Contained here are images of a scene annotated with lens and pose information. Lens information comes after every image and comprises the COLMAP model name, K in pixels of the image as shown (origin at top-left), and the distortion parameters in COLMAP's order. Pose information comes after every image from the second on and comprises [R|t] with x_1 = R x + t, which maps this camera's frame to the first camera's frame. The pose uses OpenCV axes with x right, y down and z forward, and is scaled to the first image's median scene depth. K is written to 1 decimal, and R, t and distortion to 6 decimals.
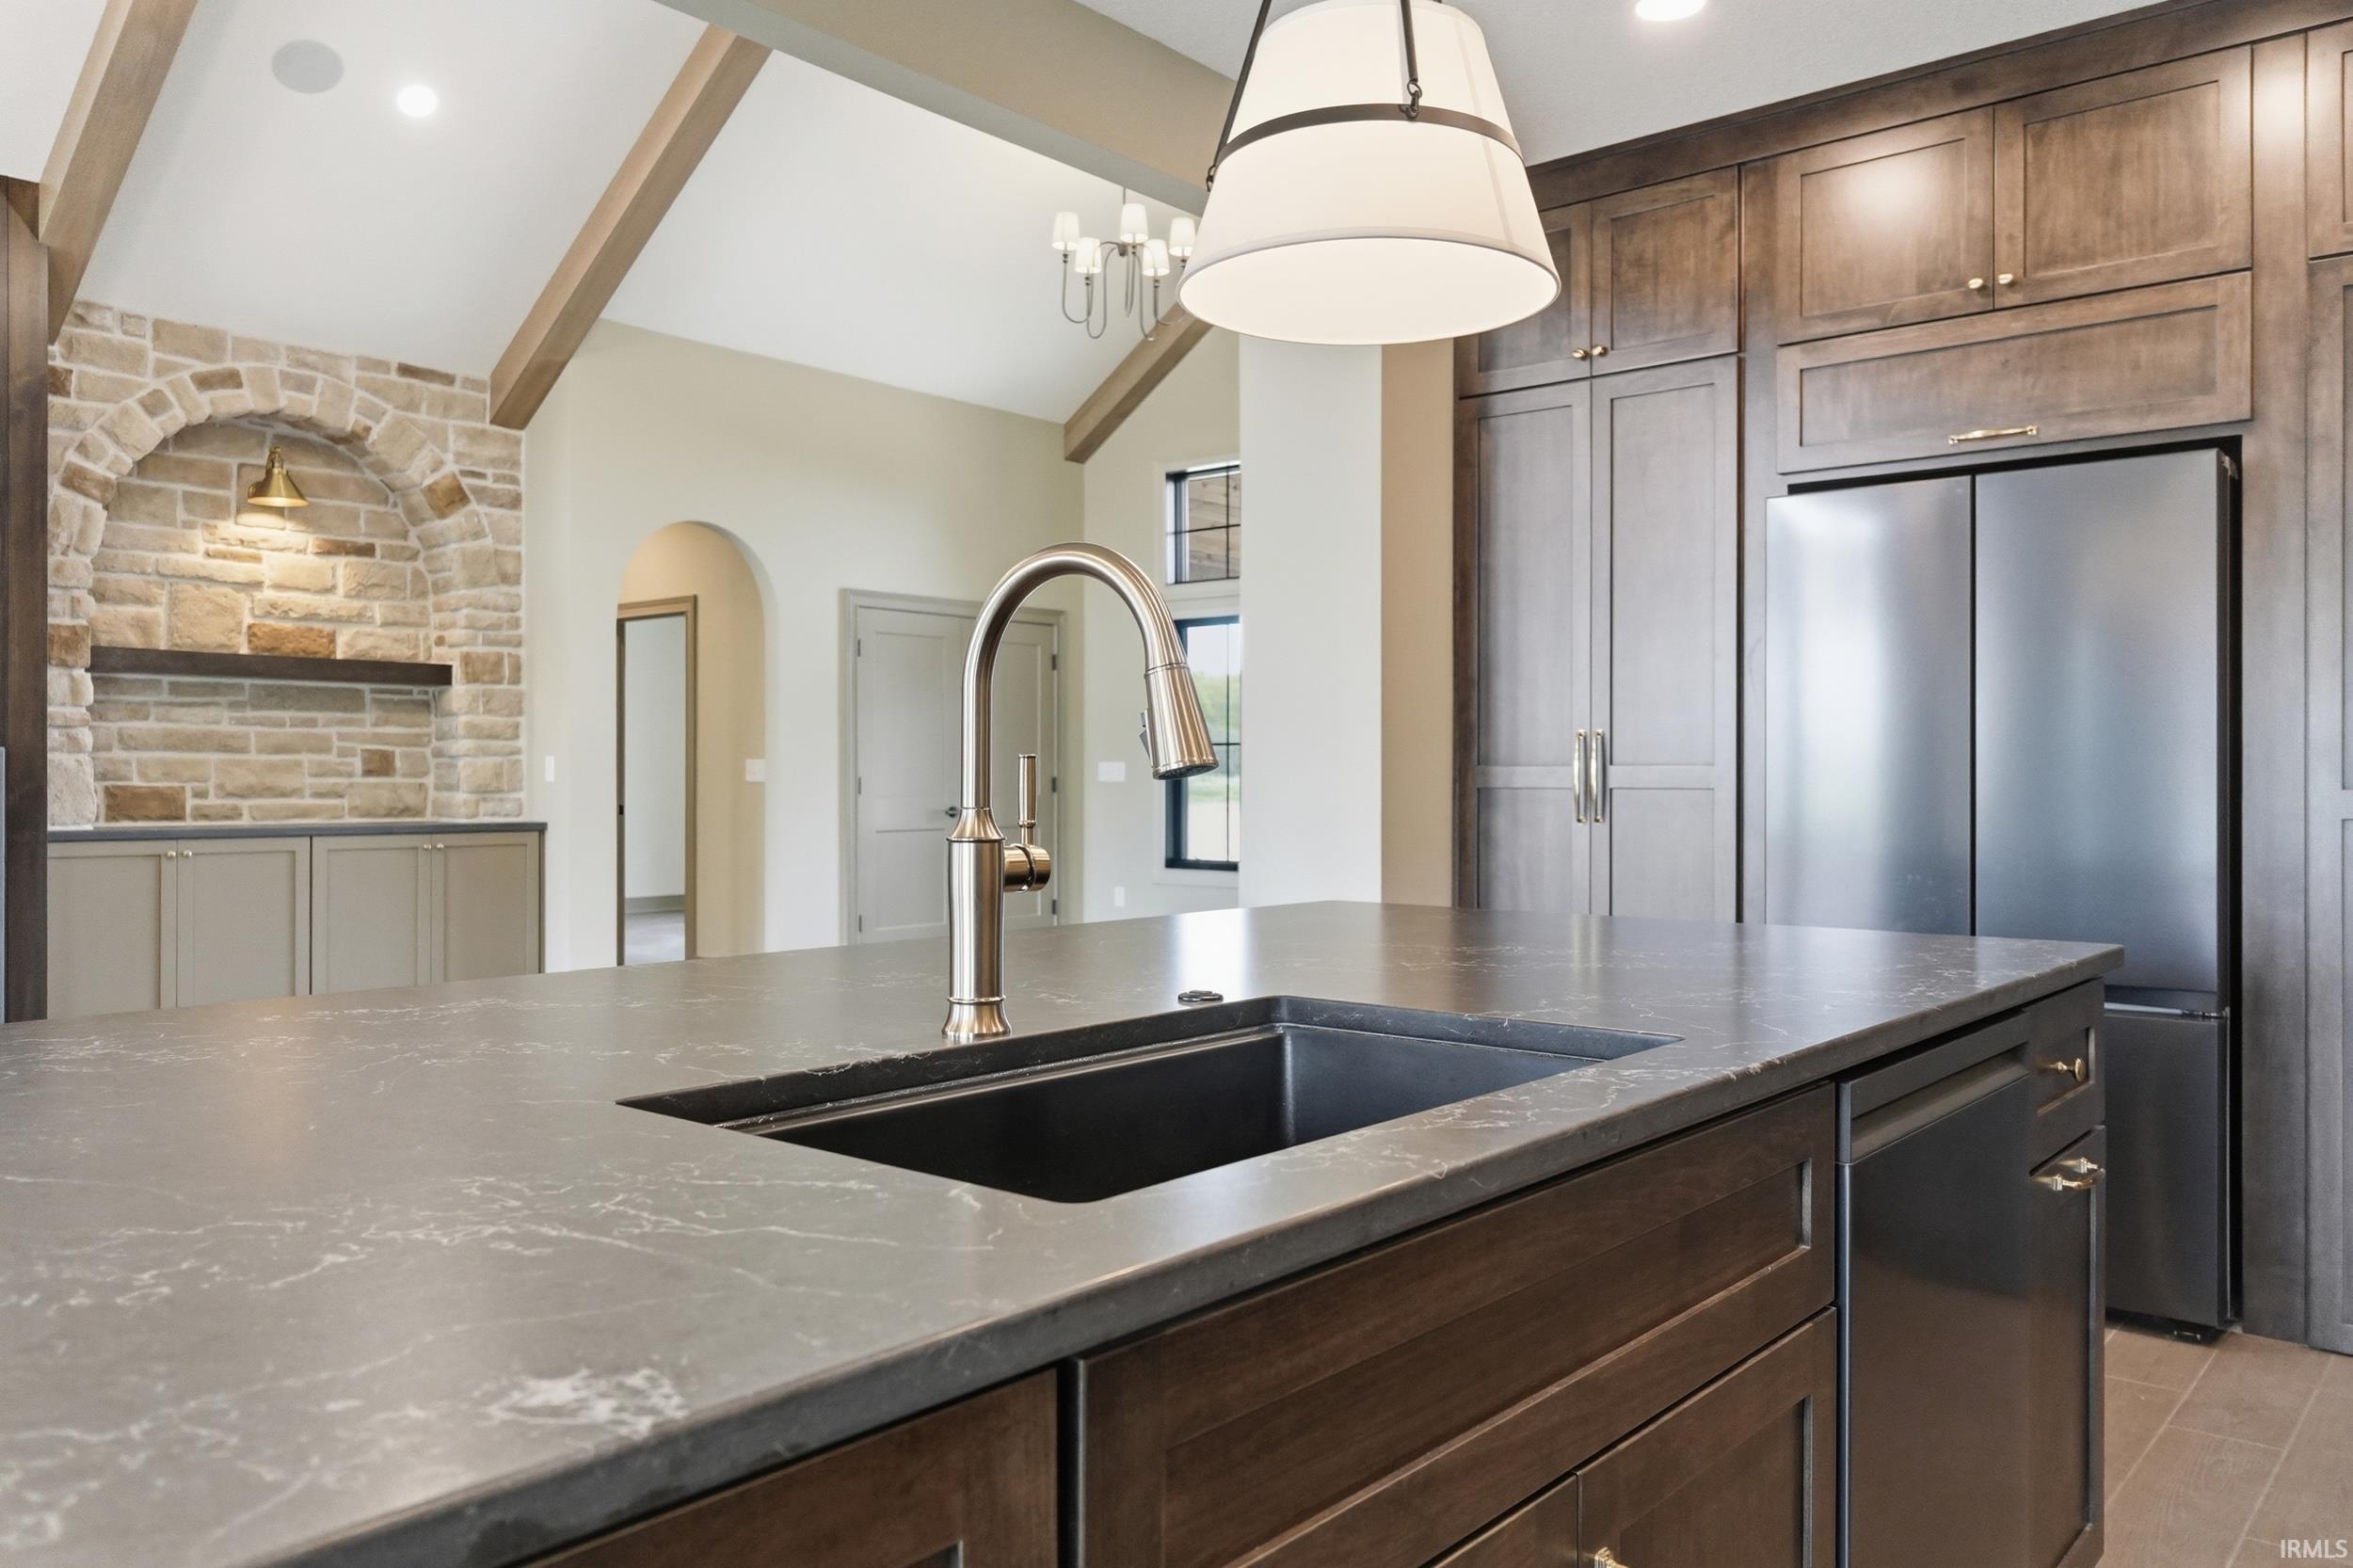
lens RADIAL K [[1724.5, 0, 1160.5], [0, 1724.5, 779.5], [0, 0, 1]] dist [0.004903, -0.000524]
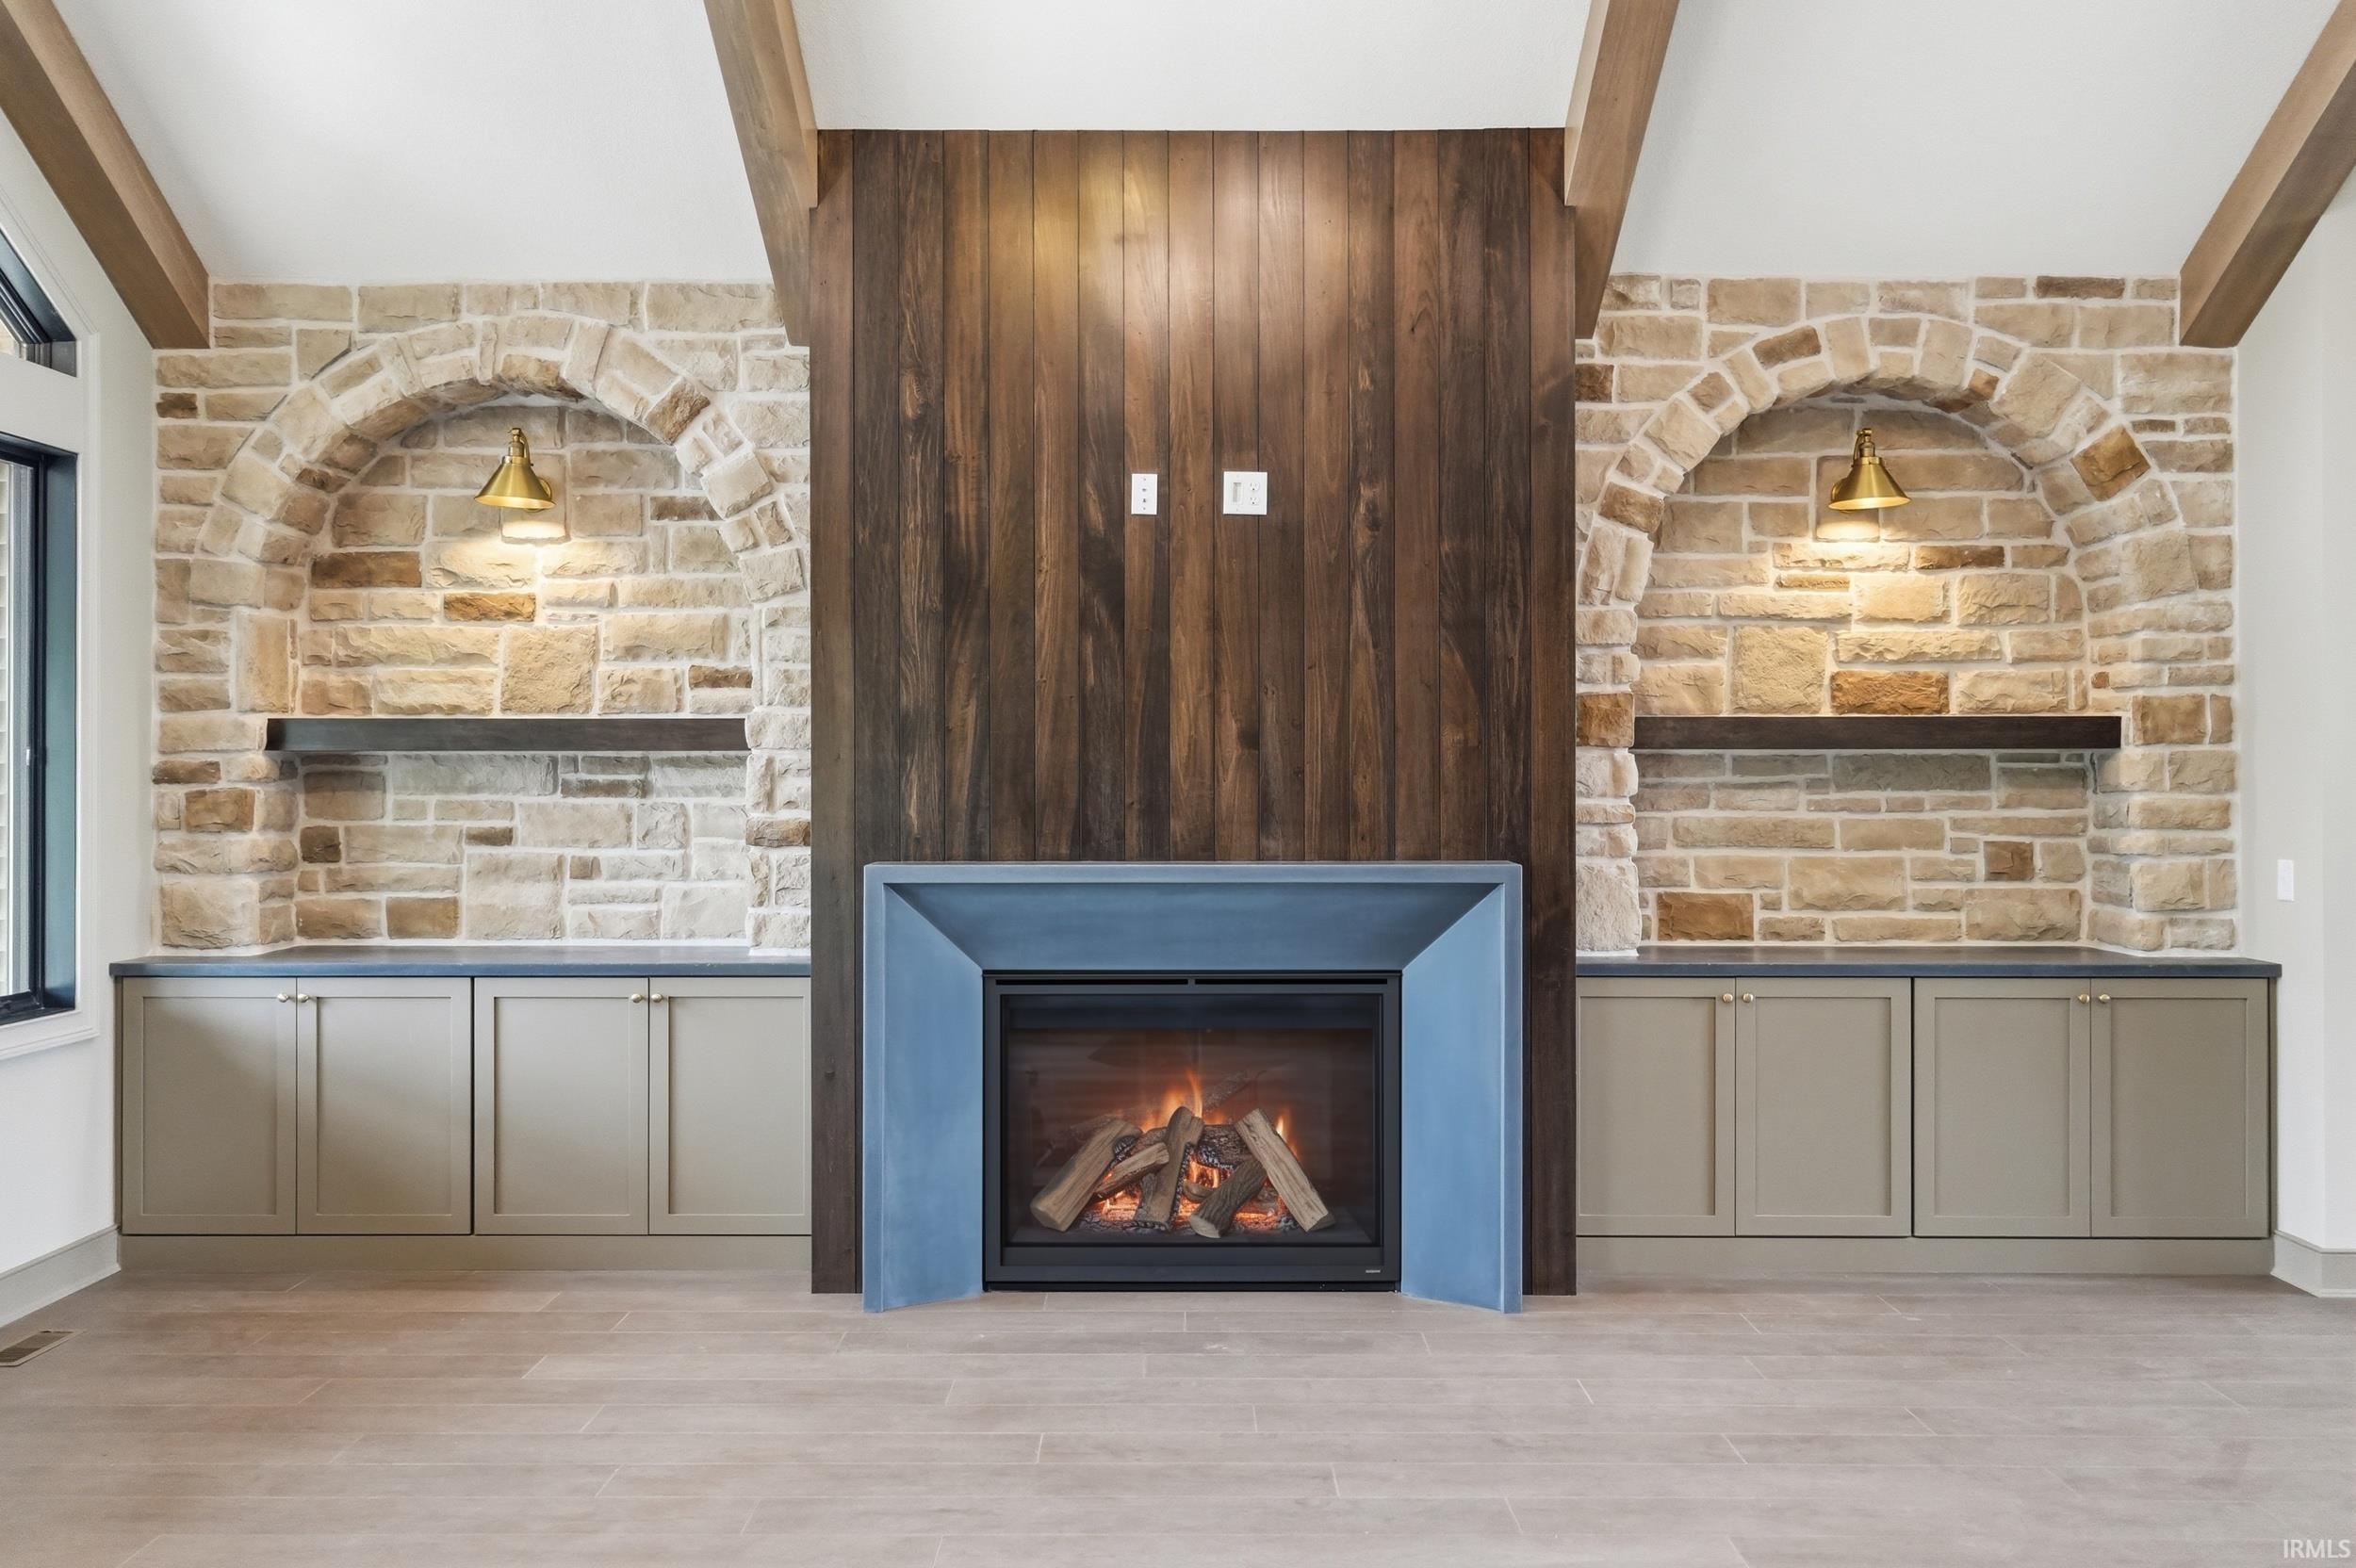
lens RADIAL K [[1782.5, 0, 1166.4], [0, 1782.5, 775.4], [0, 0, 1]] dist [-0.007133, 0.012109]
pose [[0.646052, -0.002796, -0.763288, -0.129981], [0.001268, 0.999996, -0.002590, -0.044521], [0.763292, 0.000705, 0.646053, 0.288831]]
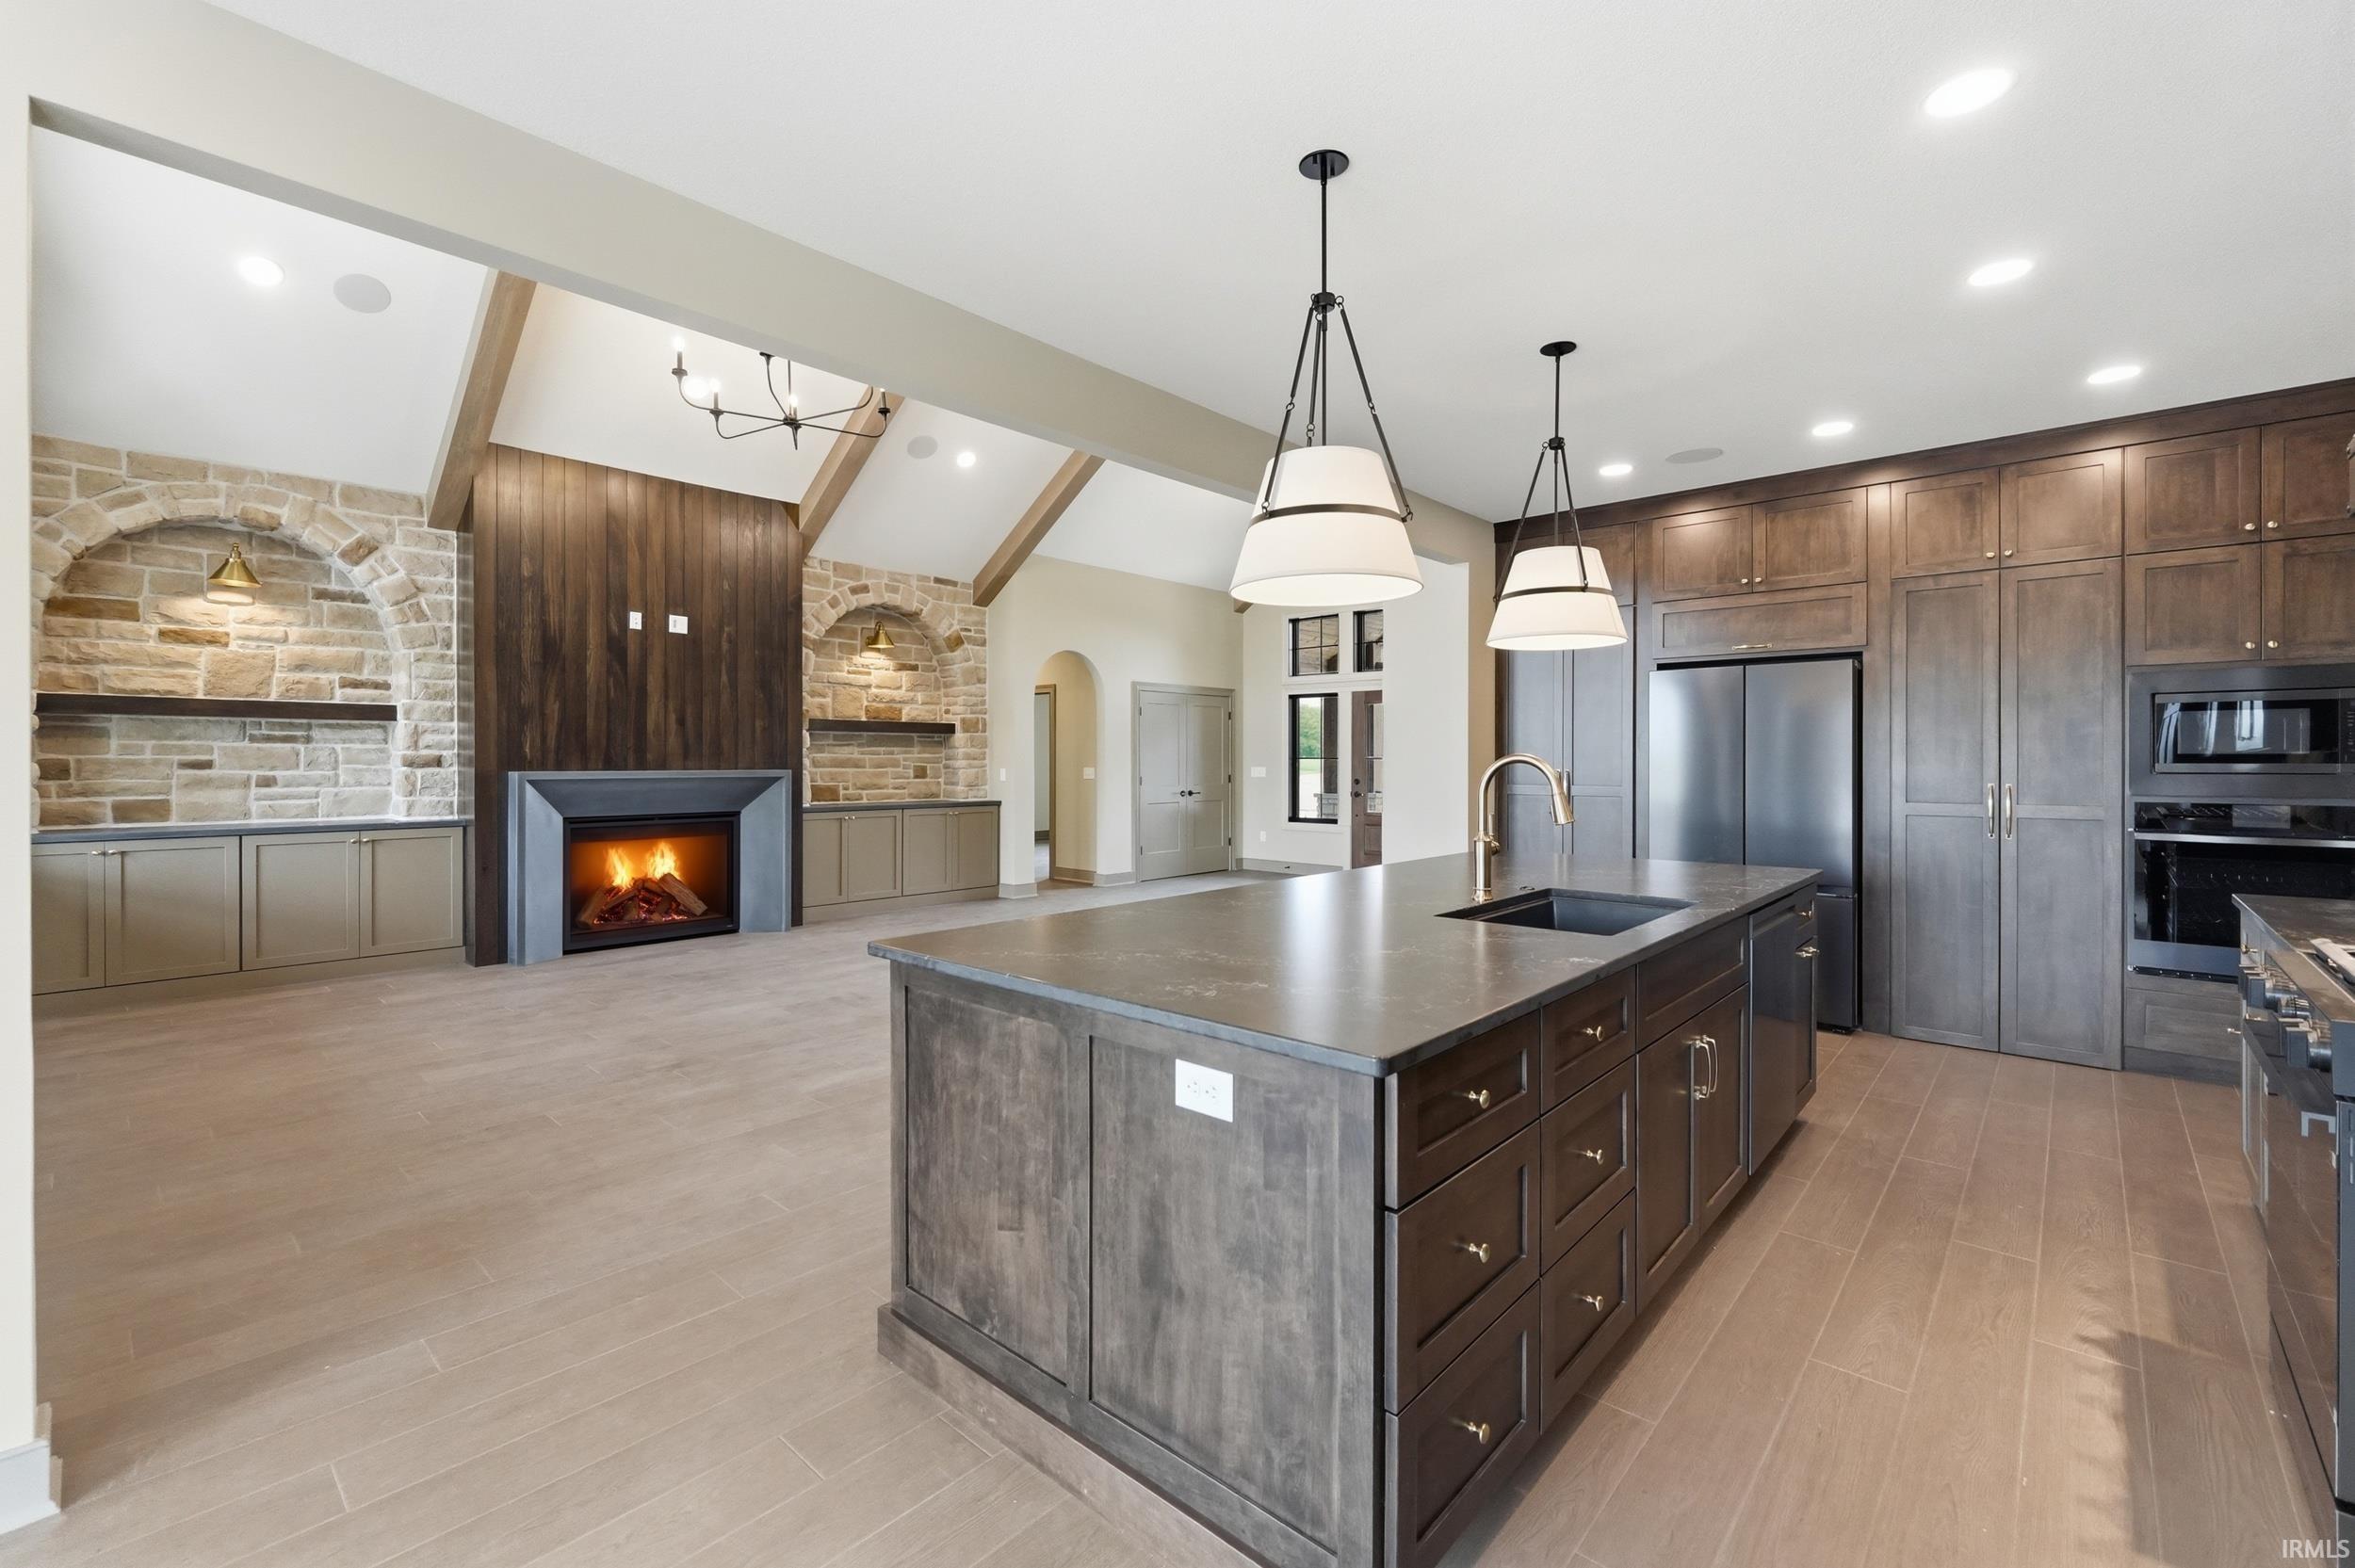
lens RADIAL K [[1004.1, 0, 1169.3], [0, 1004.1, 764.7], [0, 0, 1]] dist [0.000573, -0.000687]
pose [[0.999432, -0.000708, -0.033687, -0.124175], [0.000823, 0.999994, 0.003394, -0.022806], [0.033684, -0.003419, 0.999427, -0.182346]]
